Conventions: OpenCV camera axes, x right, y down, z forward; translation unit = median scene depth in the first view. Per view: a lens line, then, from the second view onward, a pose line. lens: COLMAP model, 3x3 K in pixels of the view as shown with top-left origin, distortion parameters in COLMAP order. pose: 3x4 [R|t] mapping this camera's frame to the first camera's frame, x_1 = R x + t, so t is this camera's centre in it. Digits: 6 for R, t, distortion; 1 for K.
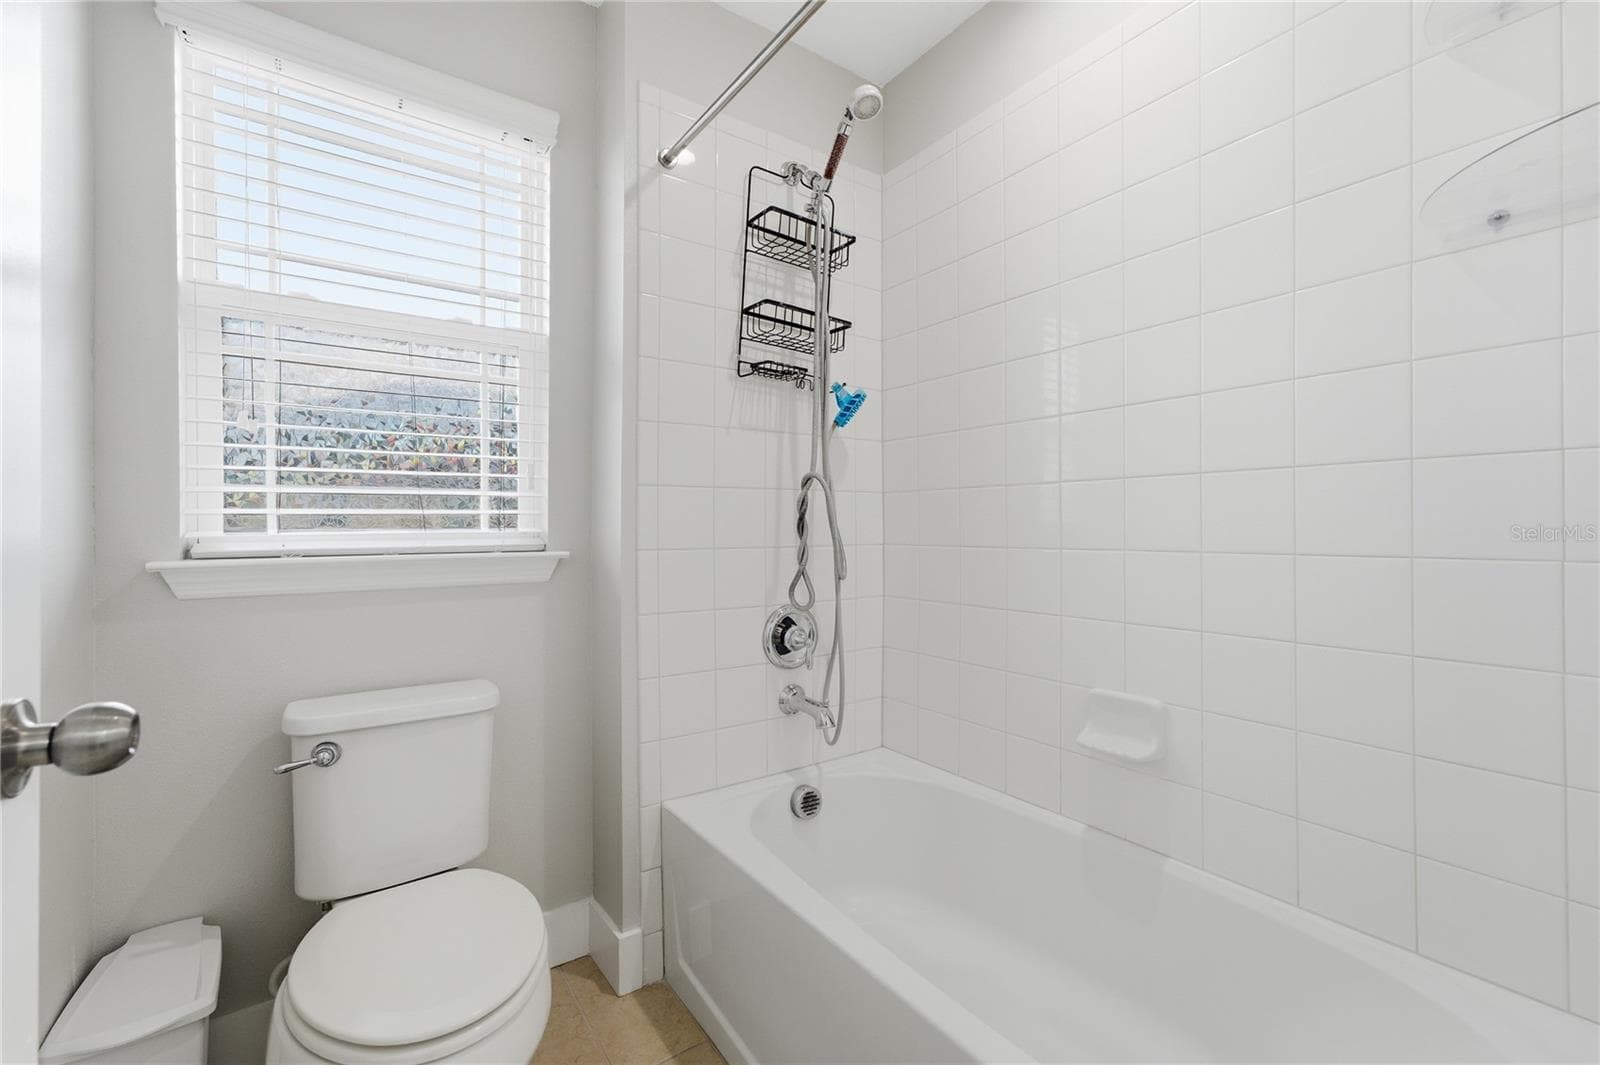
lens RADIAL K [[665.9, 0, 799.7], [0, 665.9, 528.6], [0, 0, 1]] dist [-0.001669, 0.009024]
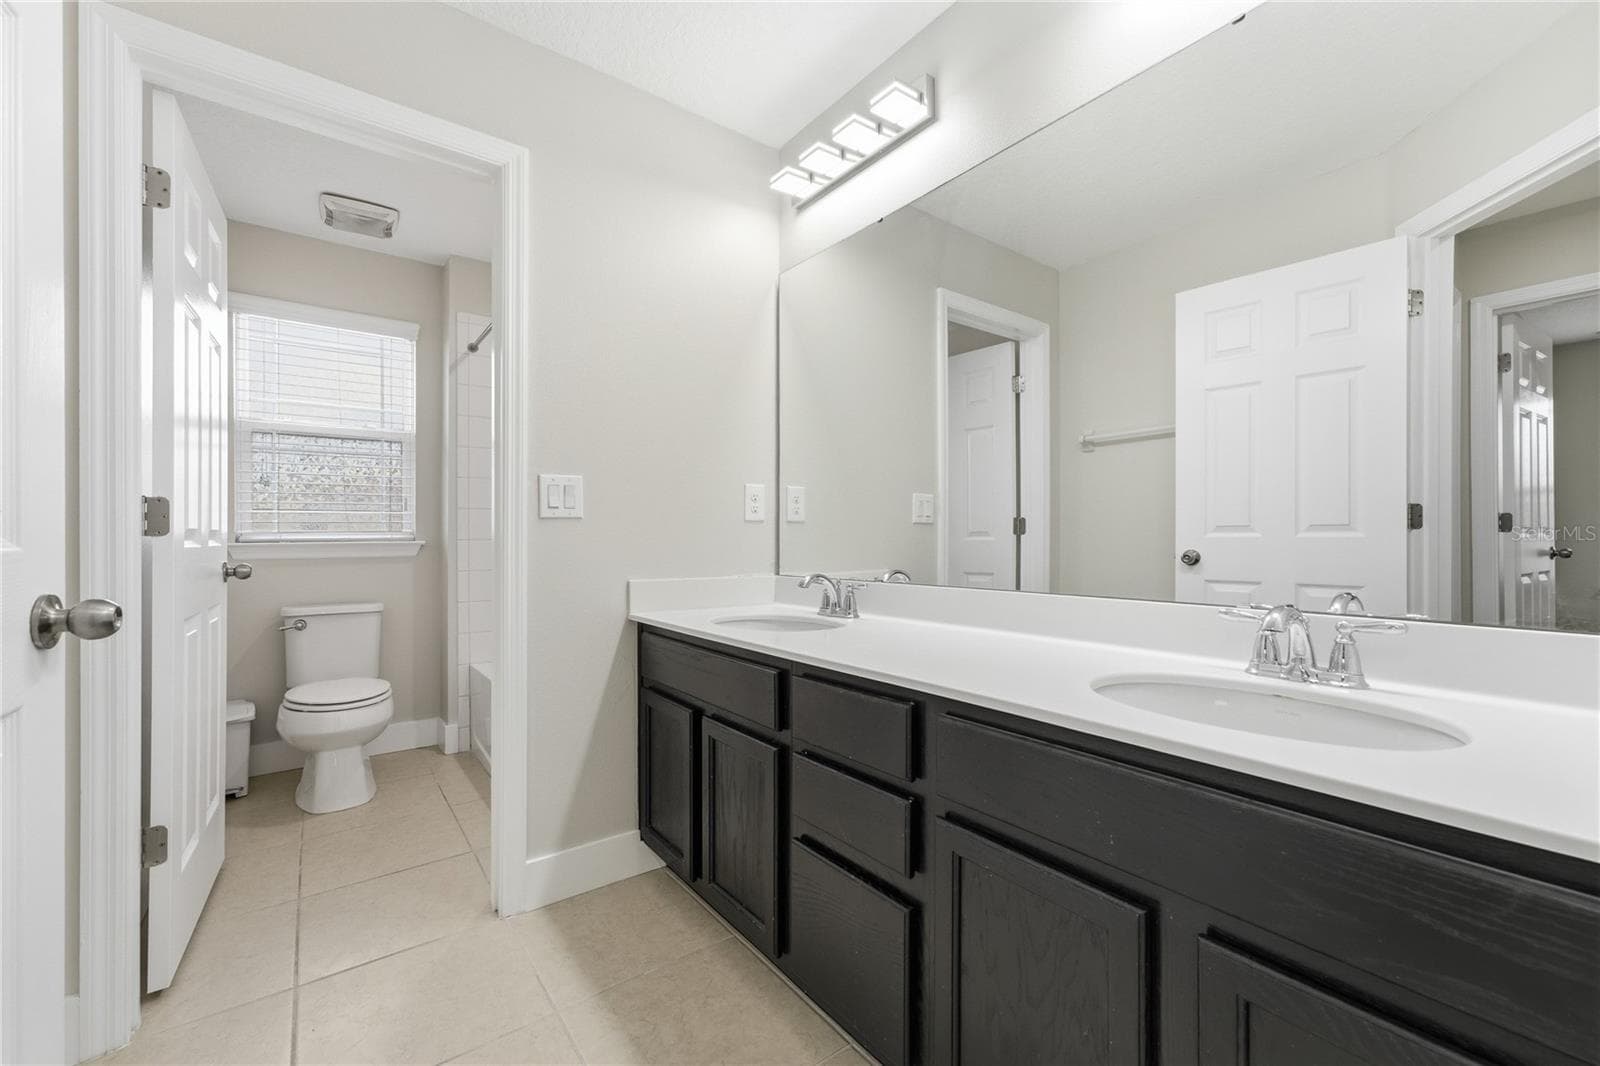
lens RADIAL K [[648.3, 0, 800.1], [0, 648.3, 538.7], [0, 0, 1]] dist [0.000618, 0.000511]
pose [[0.999695, 0.002327, 0.024568, 0.773157], [-0.002349, 0.999997, 0.000856, 0.024466], [-0.024566, -0.000913, 0.999698, -1.031476]]
